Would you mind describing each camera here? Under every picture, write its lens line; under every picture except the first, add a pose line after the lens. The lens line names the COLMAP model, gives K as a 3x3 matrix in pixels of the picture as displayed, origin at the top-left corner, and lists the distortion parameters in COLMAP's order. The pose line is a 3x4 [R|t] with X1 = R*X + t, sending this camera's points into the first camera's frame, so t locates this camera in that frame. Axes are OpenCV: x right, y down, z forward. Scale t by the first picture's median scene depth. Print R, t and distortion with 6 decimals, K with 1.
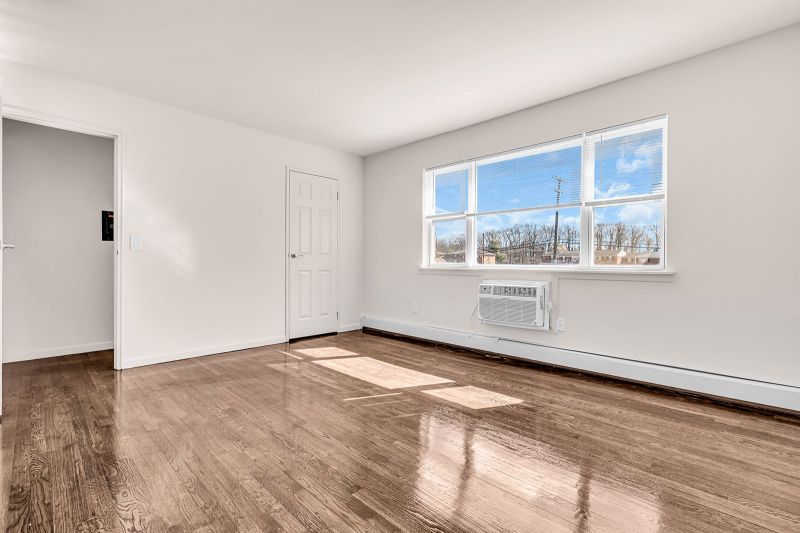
lens RADIAL K [[366.4, 0, 401.4], [0, 366.4, 268.1], [0, 0, 1]] dist [-0.003847, 0.000706]
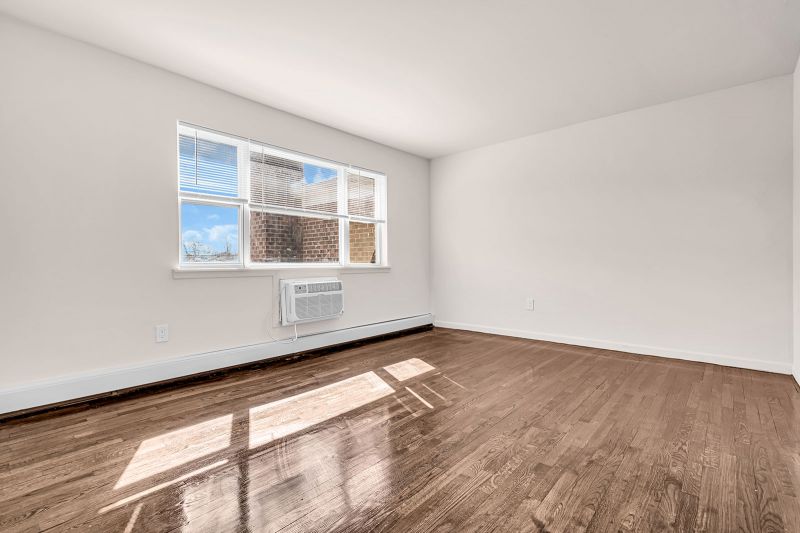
lens RADIAL K [[366.4, 0, 401.0], [0, 366.4, 264.6], [0, 0, 1]] dist [-0.003847, 0.000706]
pose [[-0.055955, -0.009101, 0.998392, -0.863724], [0.013210, 0.999864, 0.009855, -0.013923], [-0.998346, 0.013740, -0.055827, 0.894044]]
